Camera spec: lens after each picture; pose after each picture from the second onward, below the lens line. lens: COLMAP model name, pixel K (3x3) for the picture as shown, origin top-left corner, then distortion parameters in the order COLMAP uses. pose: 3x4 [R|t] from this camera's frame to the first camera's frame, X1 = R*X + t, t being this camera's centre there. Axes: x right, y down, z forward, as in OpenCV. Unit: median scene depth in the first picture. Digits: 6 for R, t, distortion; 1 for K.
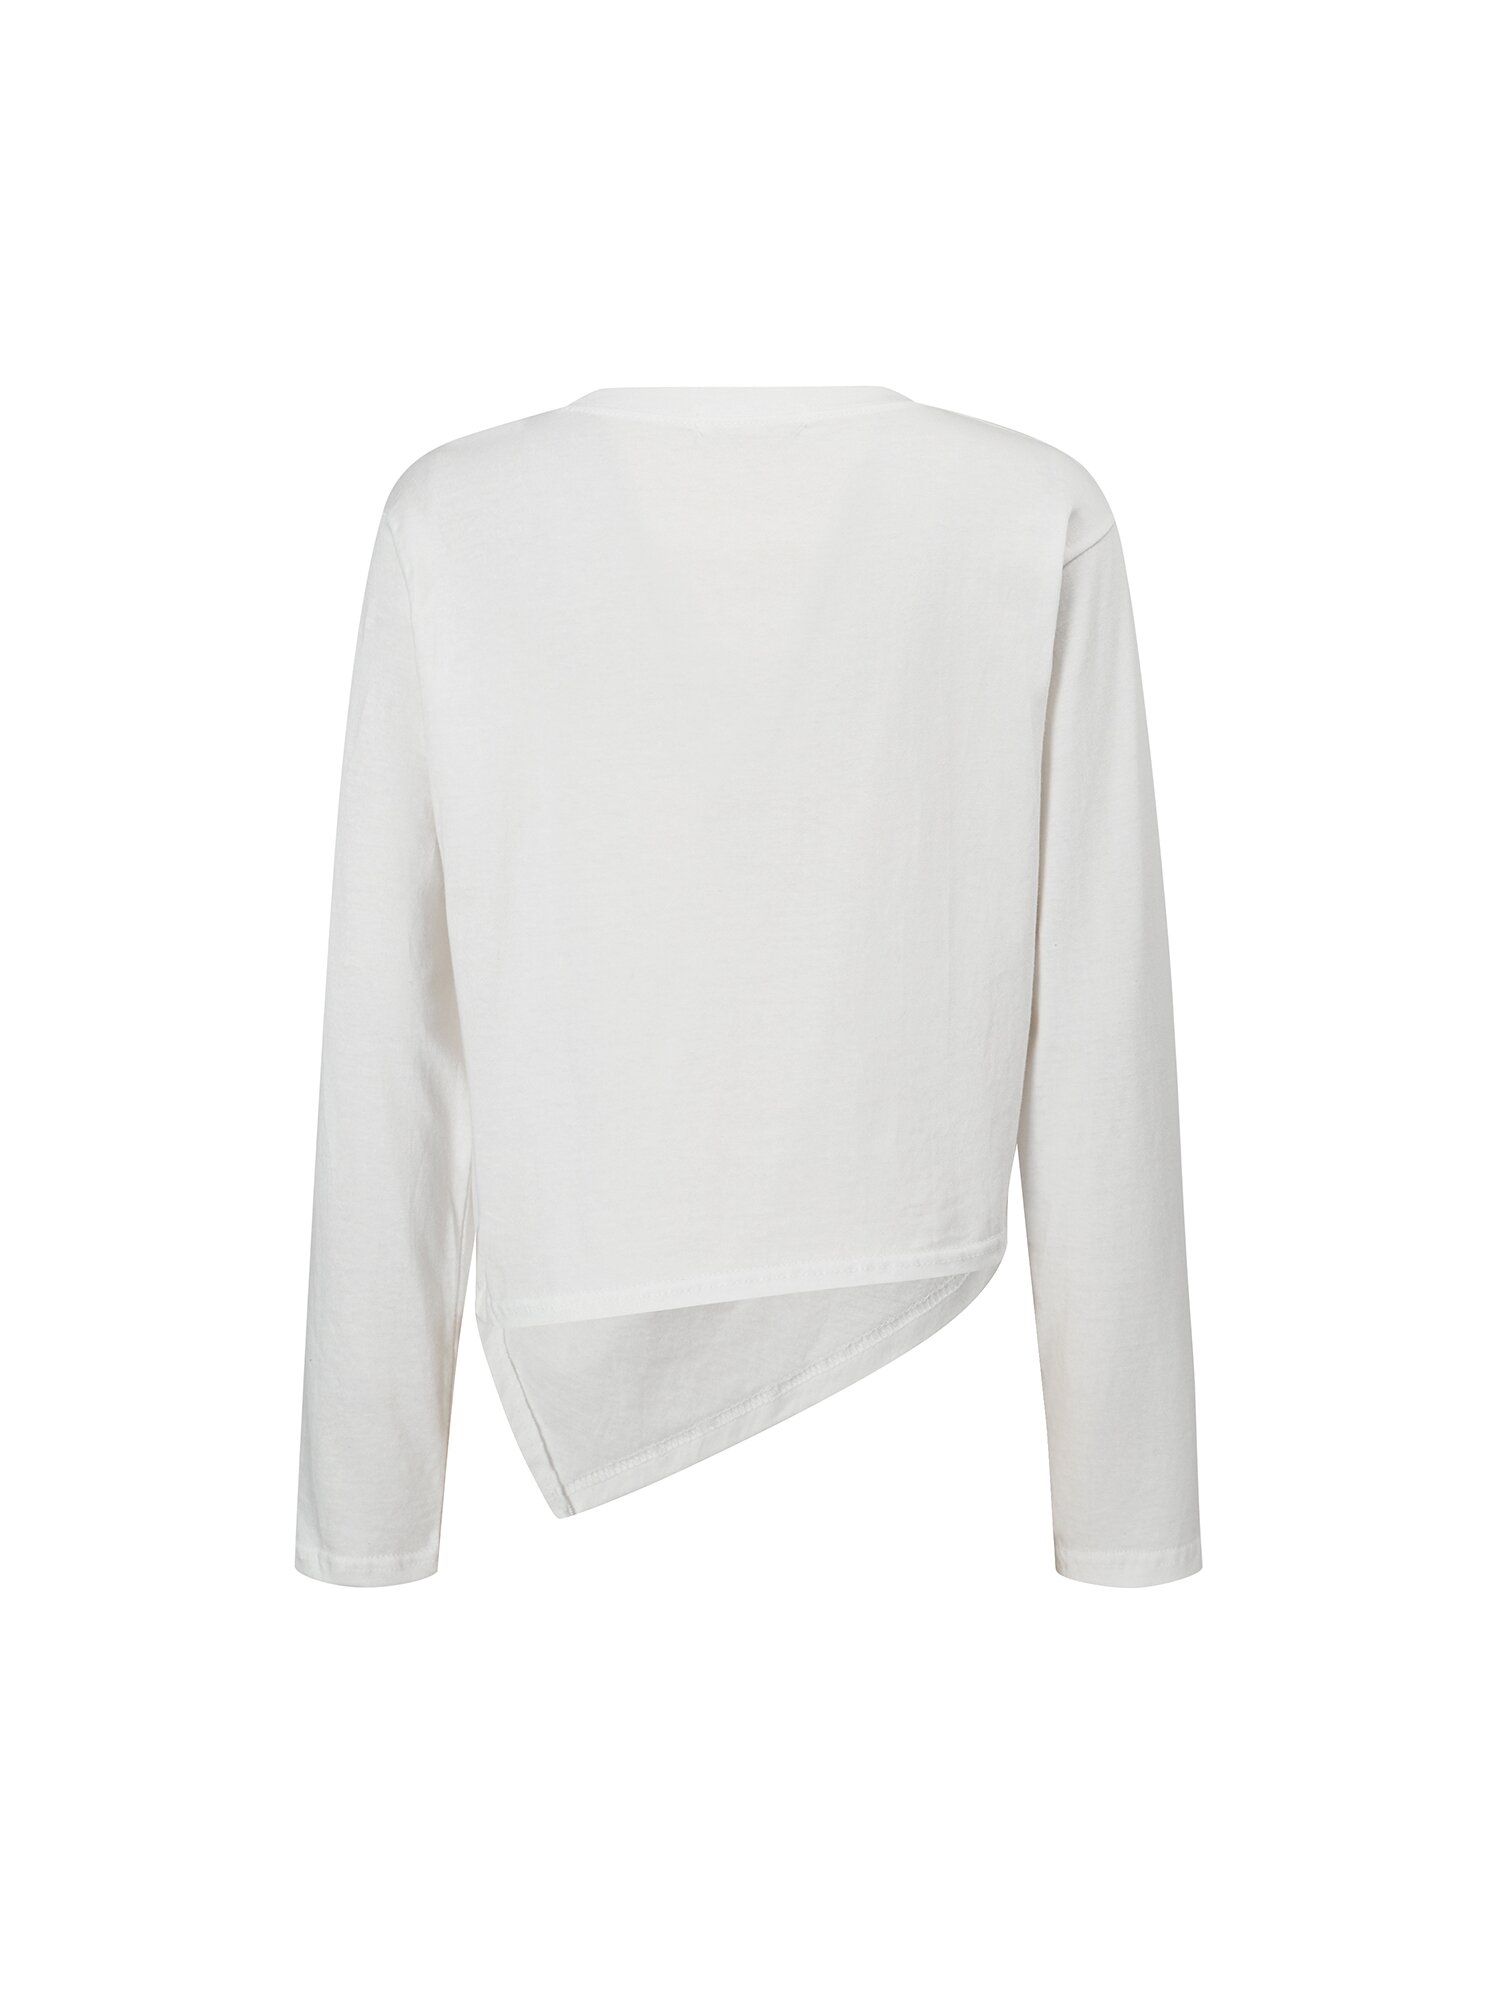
lens RADIAL K [[3095.9, 0, 749.6], [0, 3095.9, 1000.8], [0, 0, 1]] dist [-0.035738, 0.000000]
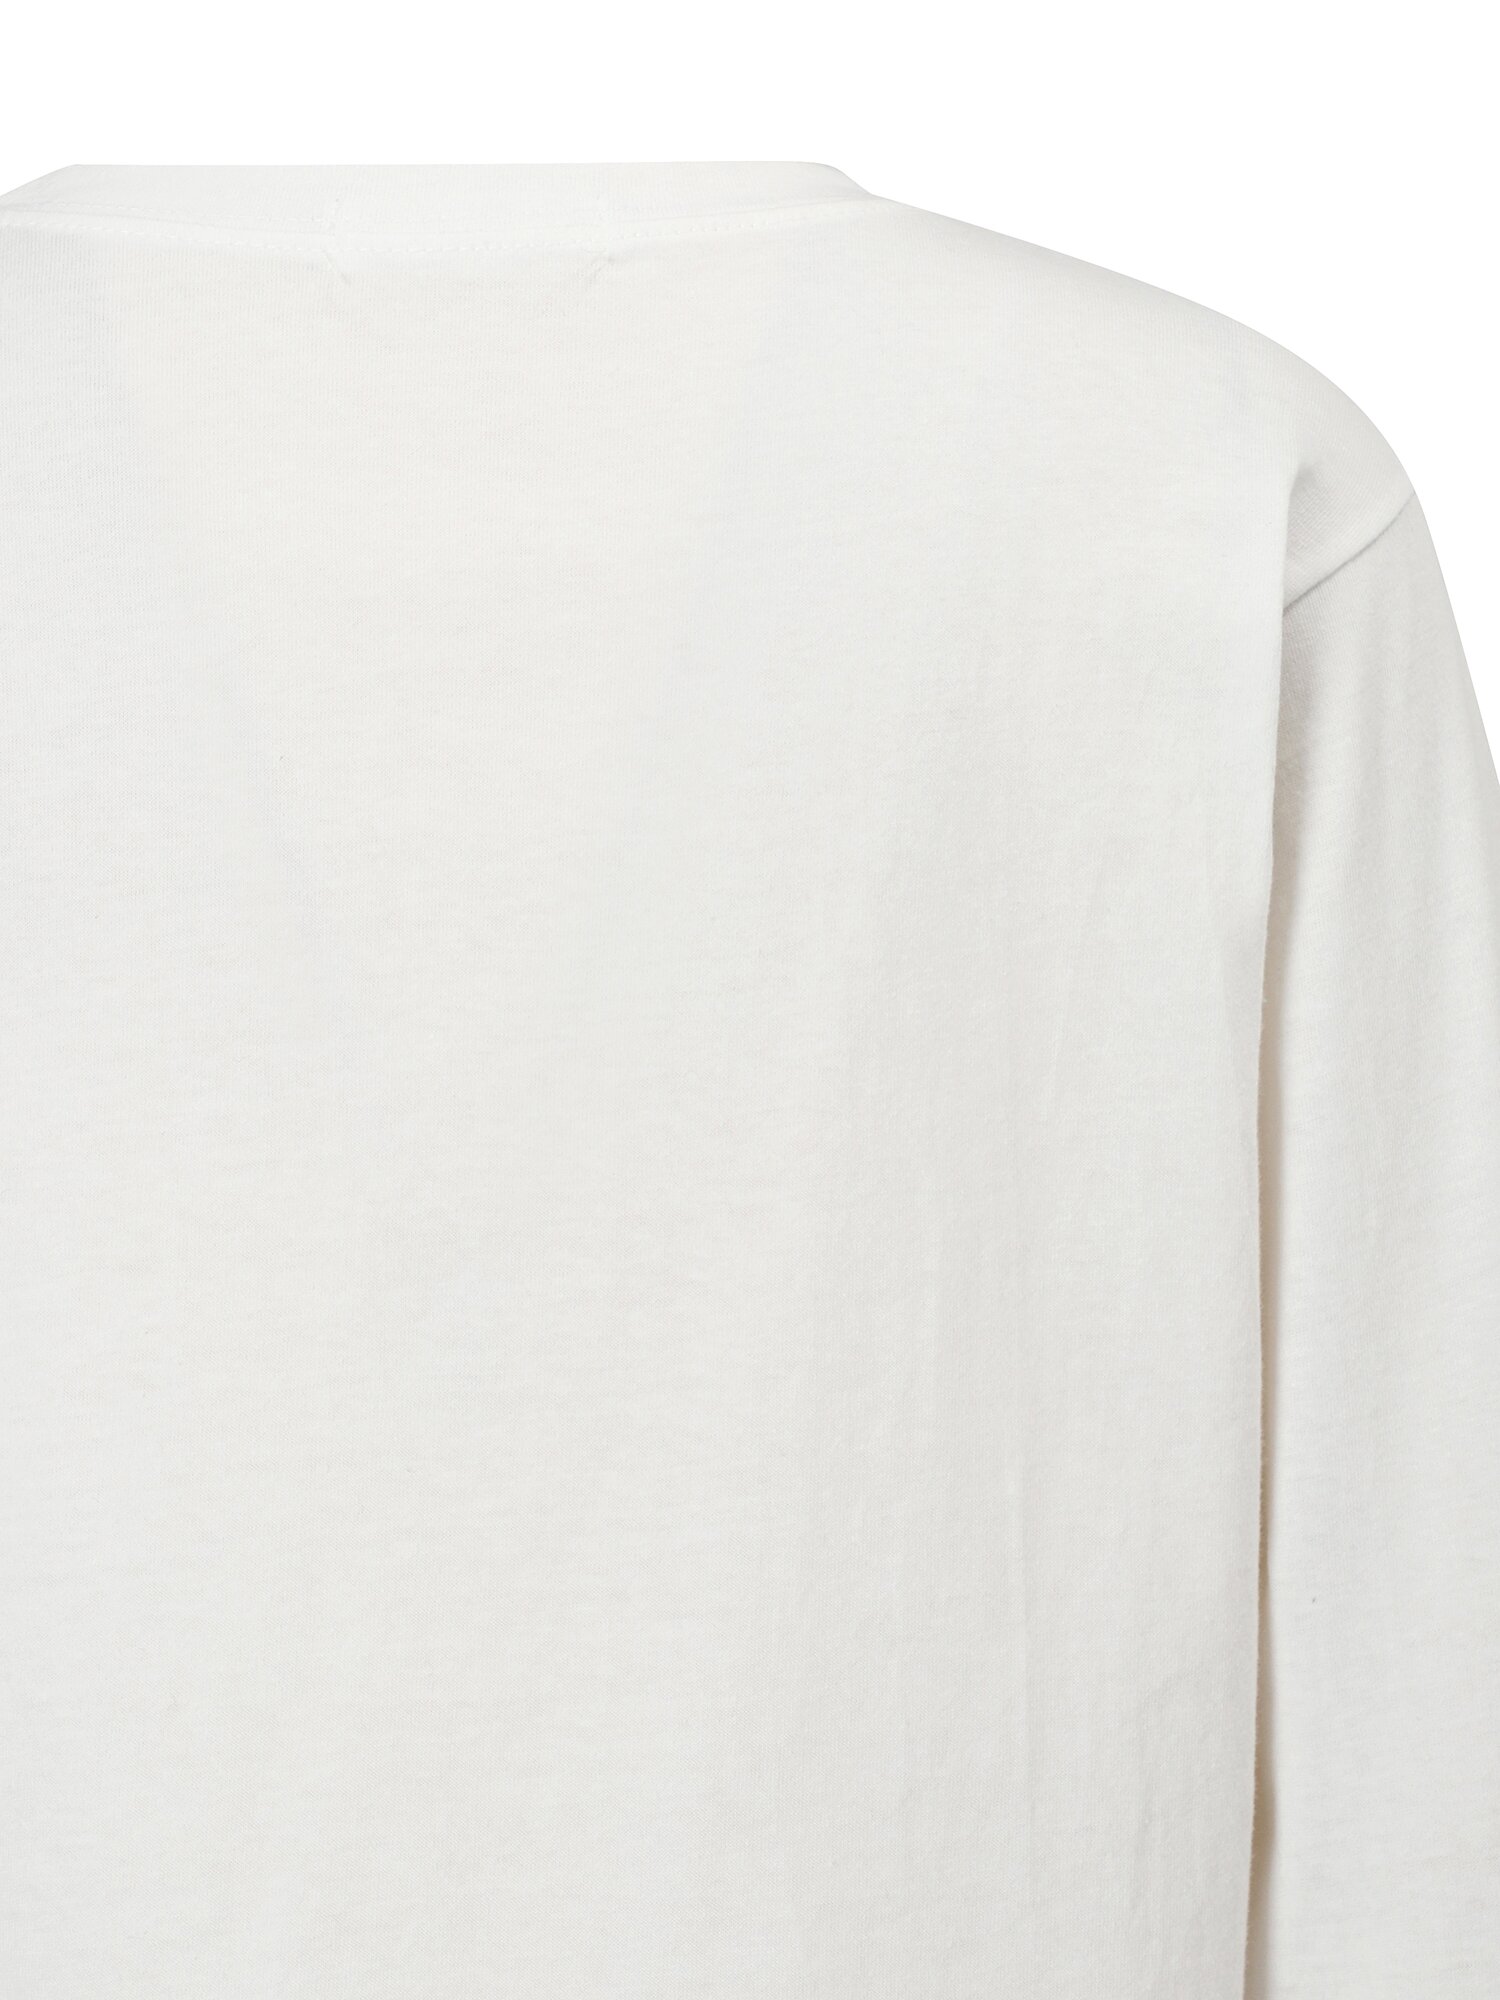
lens RADIAL K [[4397.4, 0, 750.7], [0, 4397.4, 1001.9], [0, 0, 1]] dist [0.040208, 0.000000]
pose [[0.997666, -0.017604, 0.065969, -0.002347], [0.025668, 0.992017, -0.123463, -0.025582], [-0.063268, 0.124868, 0.990154, 0.468932]]
